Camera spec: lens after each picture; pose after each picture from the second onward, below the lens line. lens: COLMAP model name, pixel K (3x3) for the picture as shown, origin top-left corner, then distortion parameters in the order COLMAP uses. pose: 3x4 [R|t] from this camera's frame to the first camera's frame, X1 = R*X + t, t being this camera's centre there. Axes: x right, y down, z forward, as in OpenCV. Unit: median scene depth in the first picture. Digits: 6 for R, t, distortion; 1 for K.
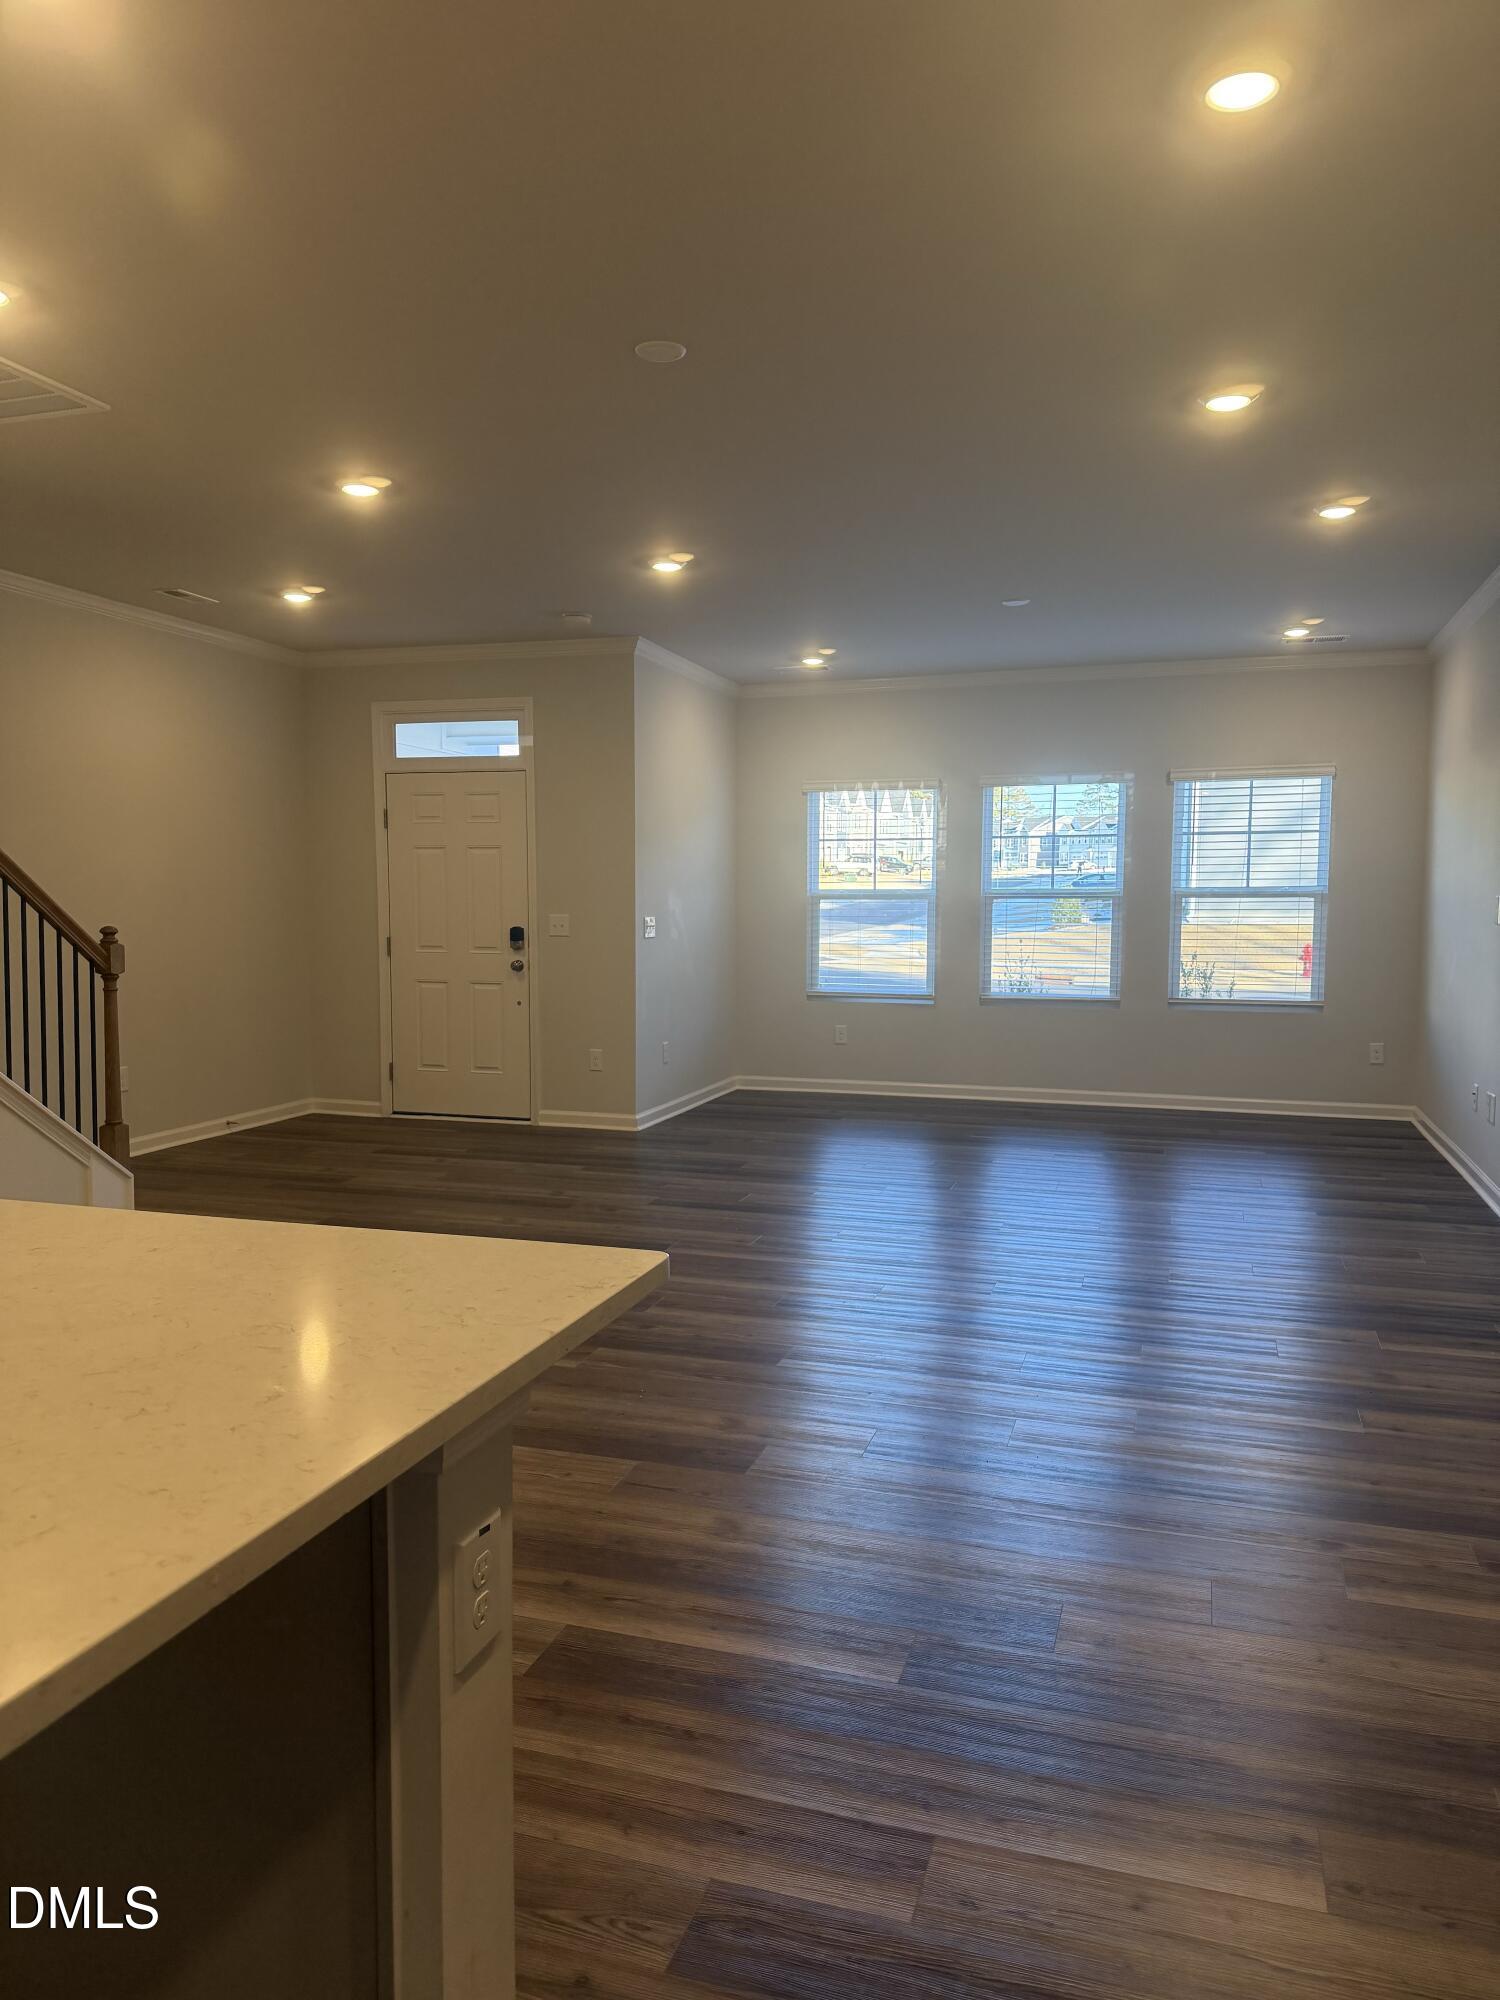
lens RADIAL K [[1386.7, 0, 739.9], [0, 1386.7, 1019.9], [0, 0, 1]] dist [0.142402, -0.243414]
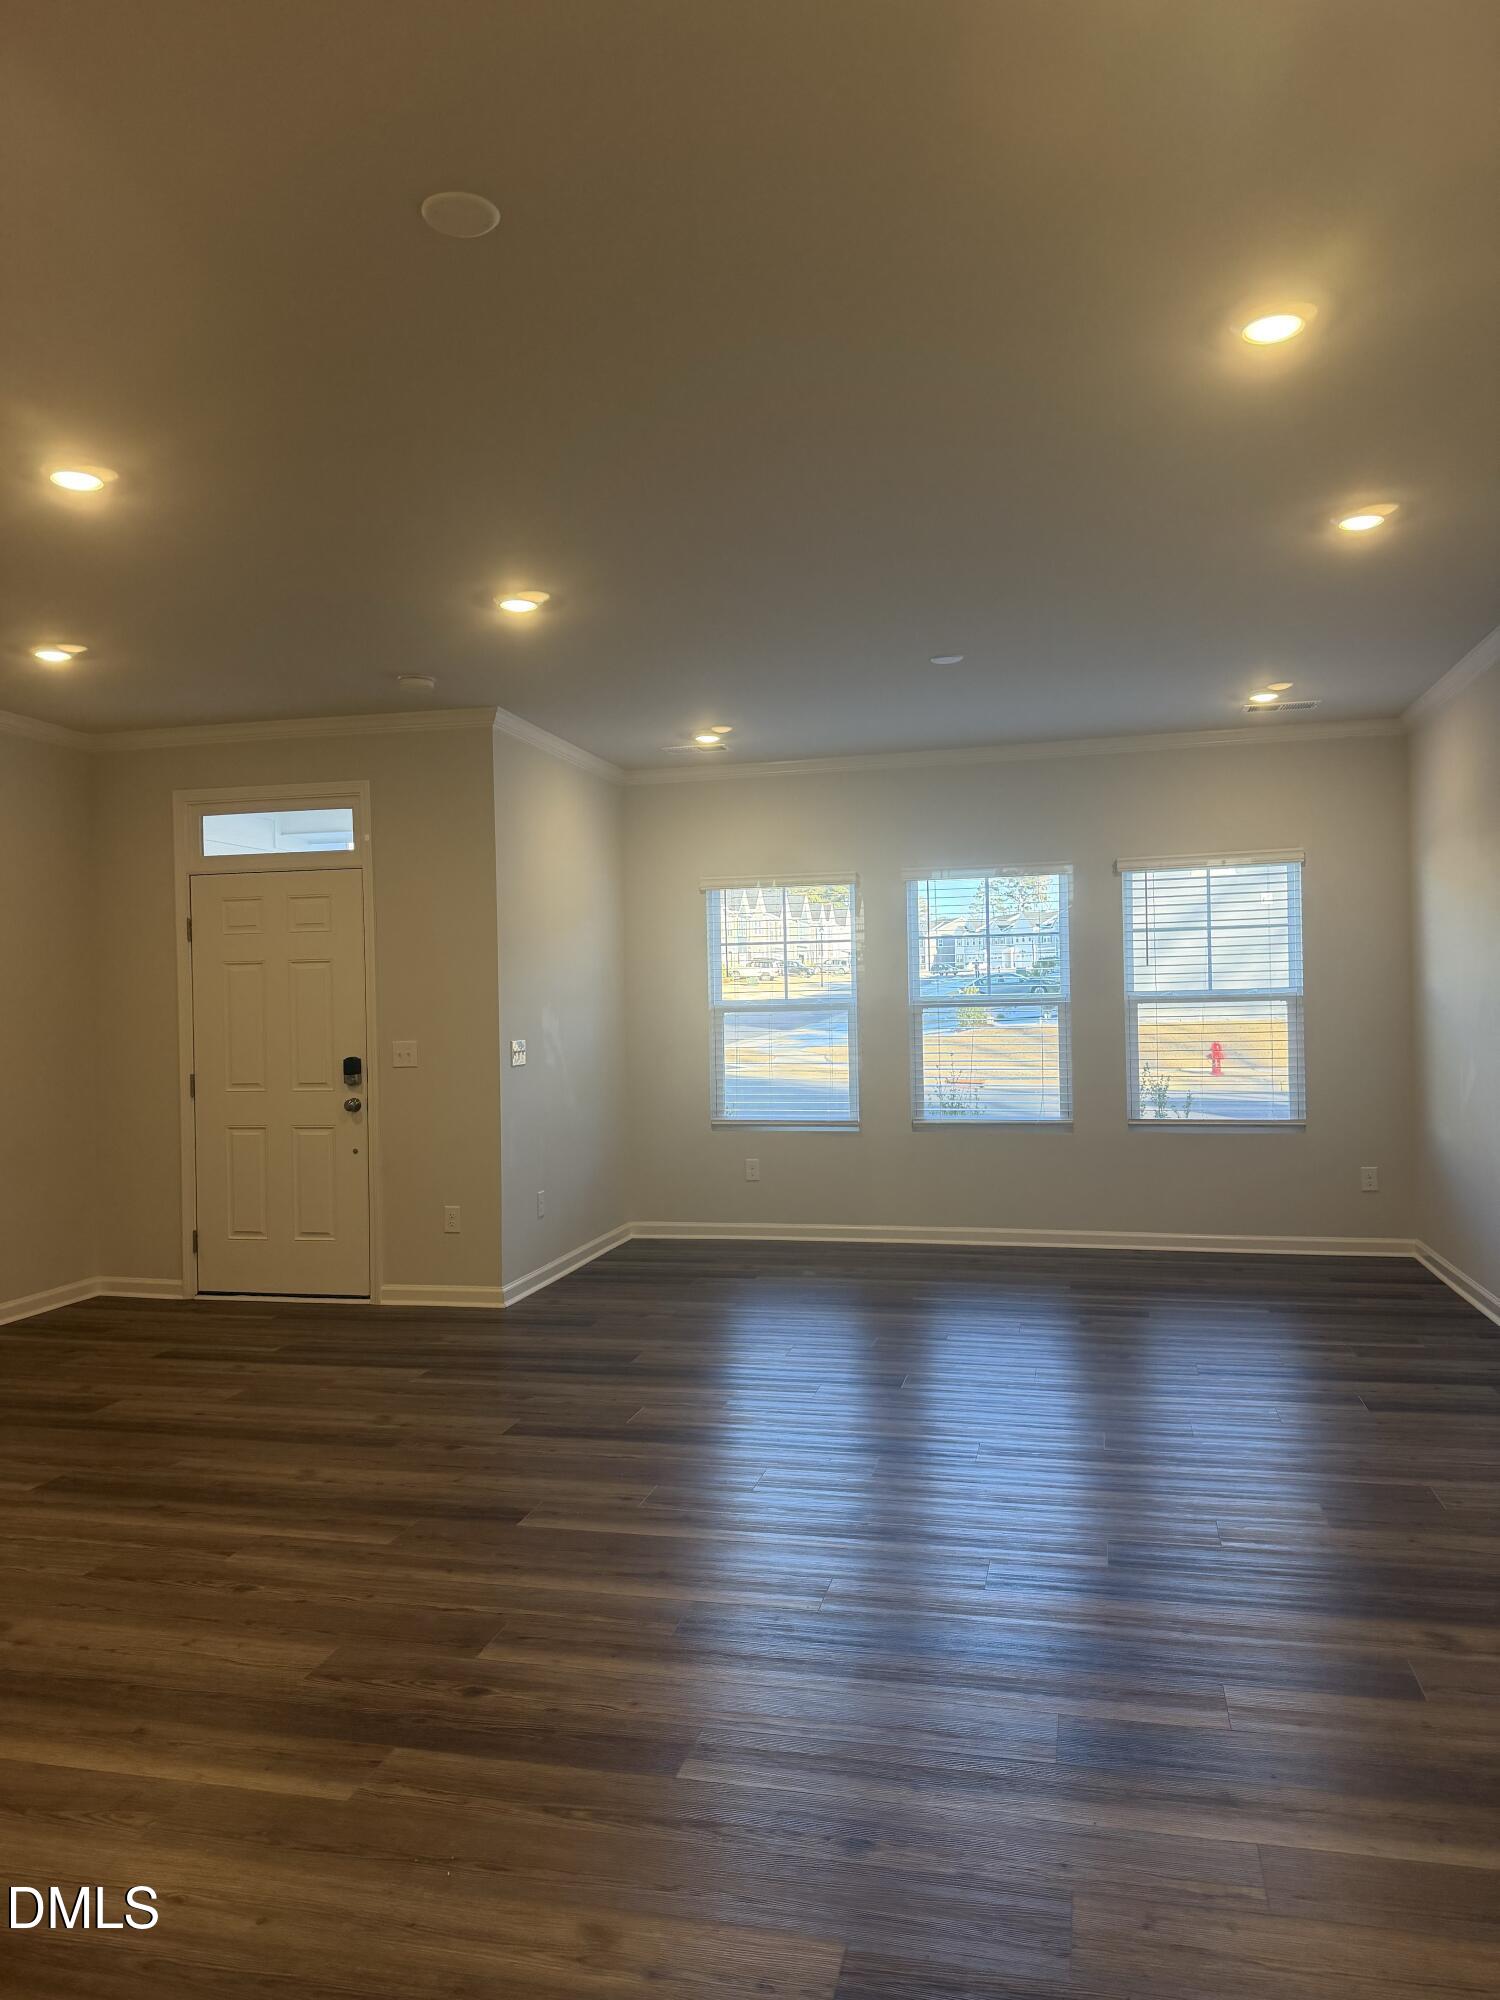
lens RADIAL K [[1386.7, 0, 739.9], [0, 1386.7, 1019.9], [0, 0, 1]] dist [0.142402, -0.243414]
pose [[0.997314, -0.023362, 0.069417, 0.008956], [0.028534, 0.996815, -0.074463, -0.020412], [-0.067457, 0.076244, 0.994805, 0.163148]]
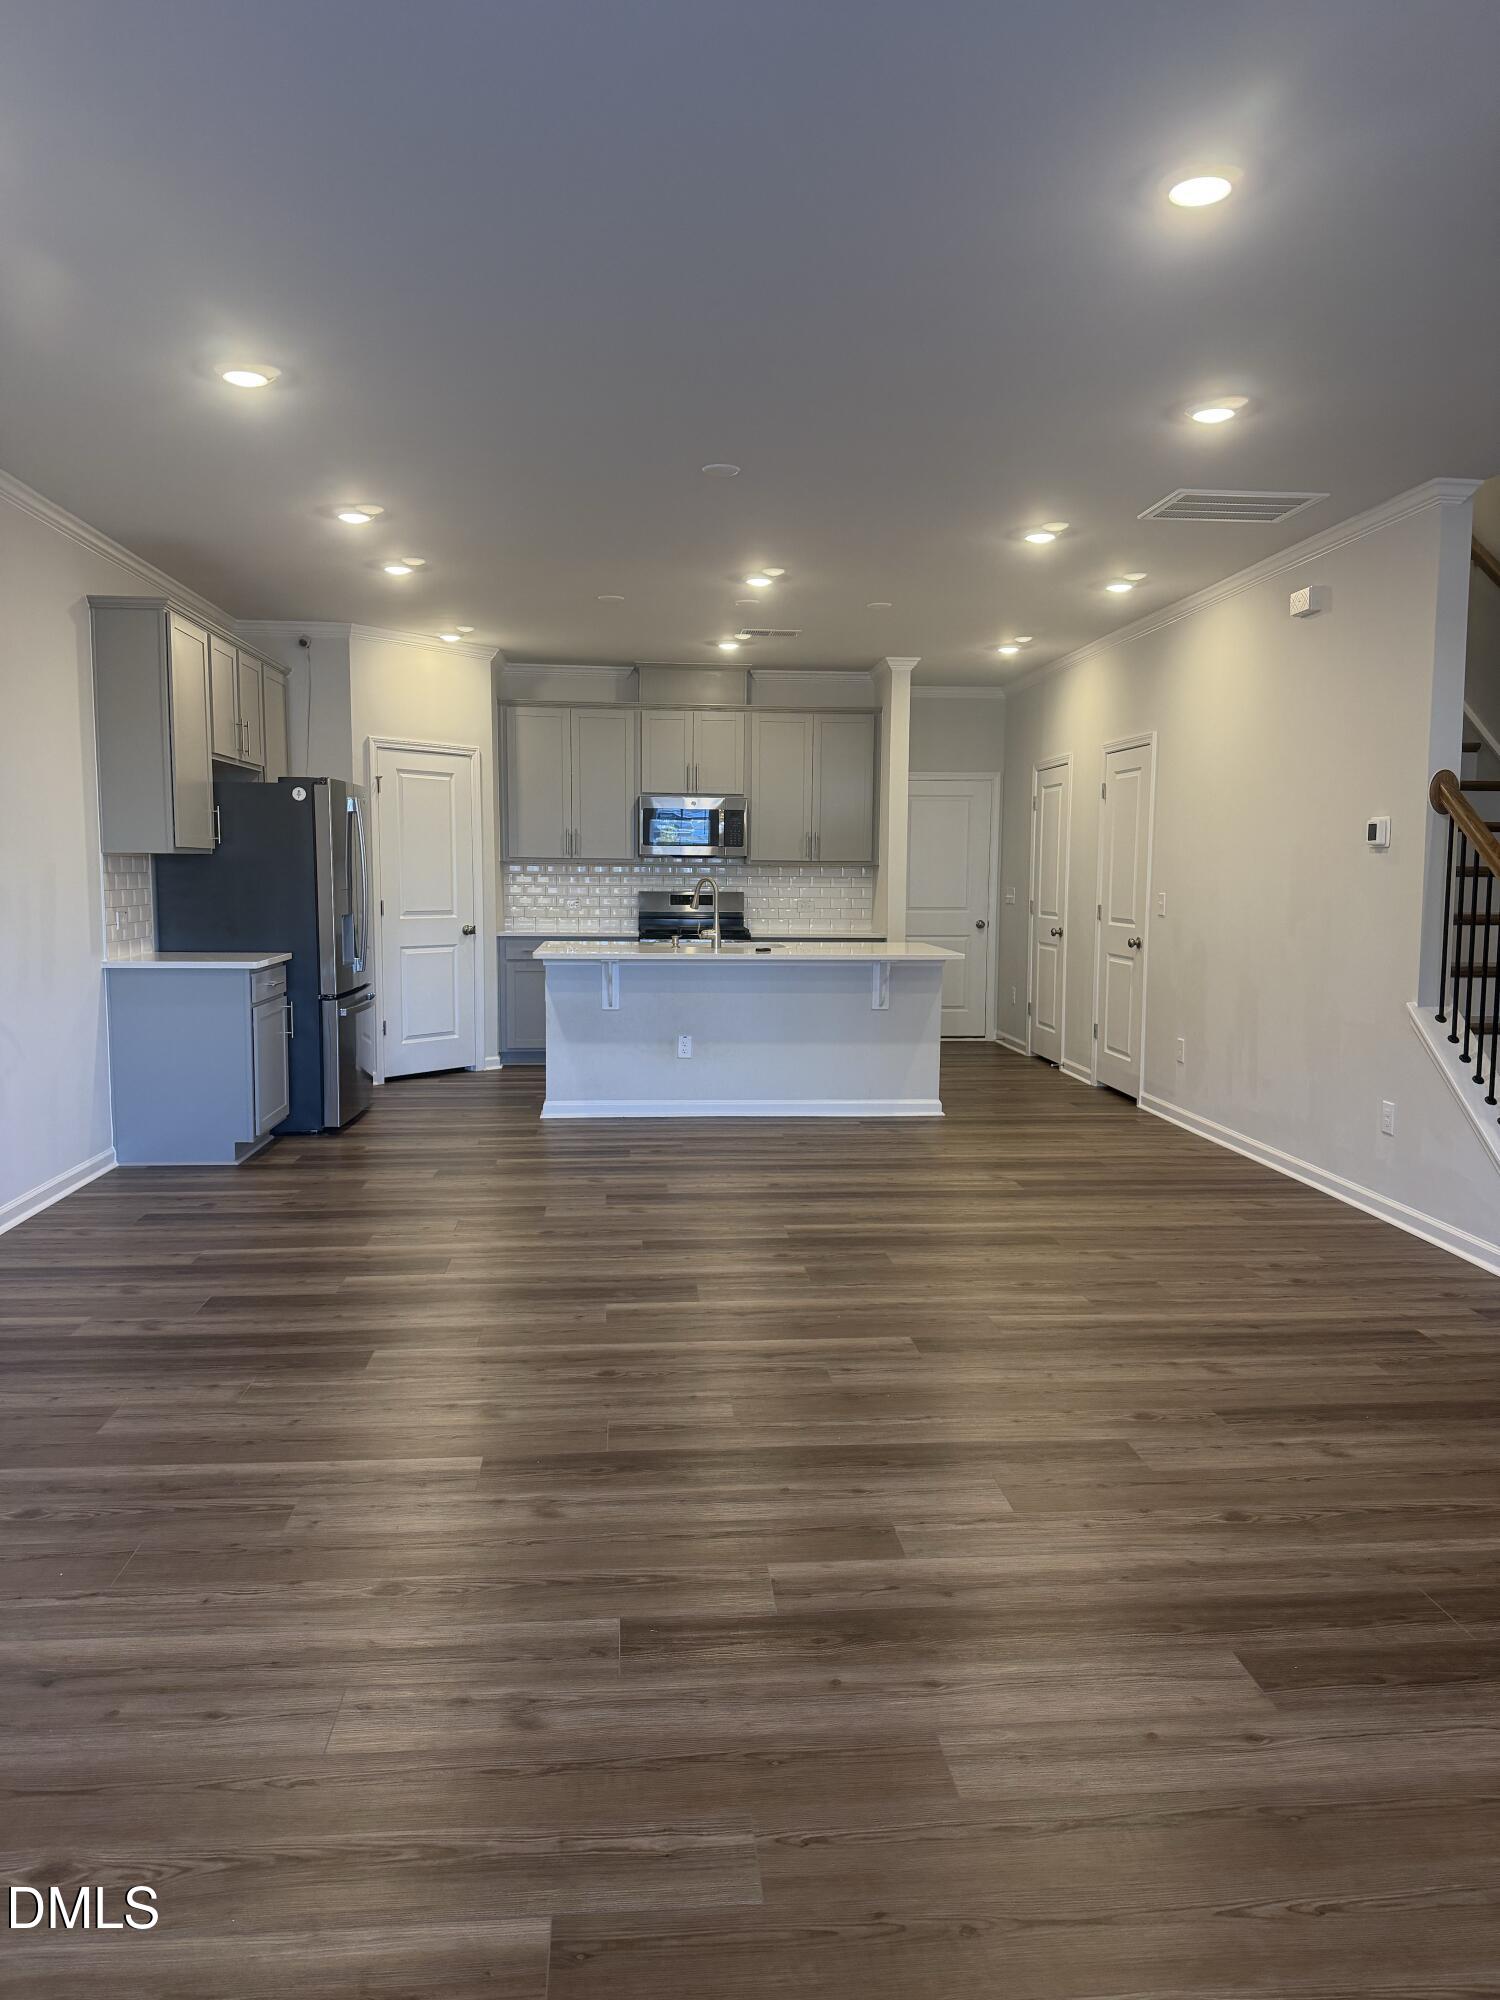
lens RADIAL K [[1386.7, 0, 739.9], [0, 1386.7, 1019.9], [0, 0, 1]] dist [0.142402, -0.243414]
pose [[-0.922307, 0.033498, -0.385004, 0.204163], [-0.043695, 0.980809, 0.190012, -0.093992], [0.383981, 0.192072, -0.903143, 1.025380]]
